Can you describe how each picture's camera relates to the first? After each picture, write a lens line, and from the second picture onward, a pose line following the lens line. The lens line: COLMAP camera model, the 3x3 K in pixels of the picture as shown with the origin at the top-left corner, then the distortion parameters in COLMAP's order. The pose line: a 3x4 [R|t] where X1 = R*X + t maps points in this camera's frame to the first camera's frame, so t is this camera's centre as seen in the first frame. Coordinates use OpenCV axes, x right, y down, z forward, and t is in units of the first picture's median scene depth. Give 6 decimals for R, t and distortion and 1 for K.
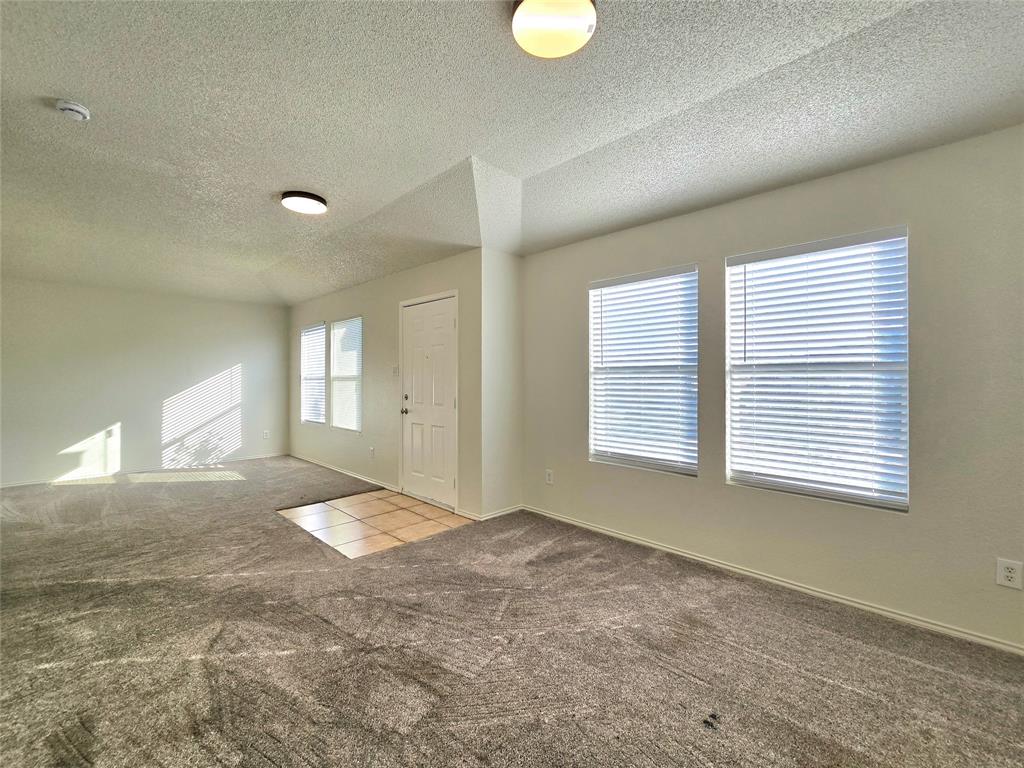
lens RADIAL K [[430.0, 0, 513.2], [0, 430.0, 381.0], [0, 0, 1]] dist [0.001293, -0.000582]
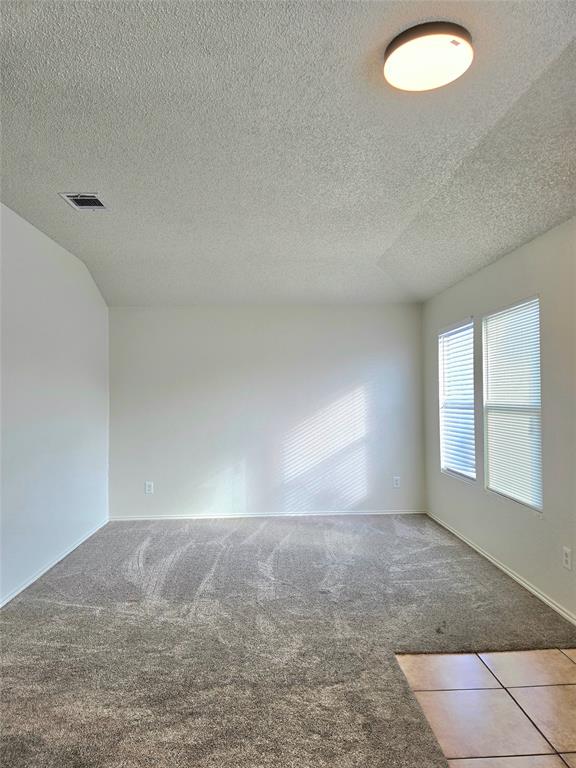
lens RADIAL K [[522.0, 0, 291.5], [0, 522.0, 384.4], [0, 0, 1]] dist [0.057443, -0.048393]
pose [[0.734087, -0.024577, -0.678610, -0.158571], [0.008711, 0.999603, -0.026780, -0.029225], [0.678999, 0.013748, 0.734010, 0.361381]]
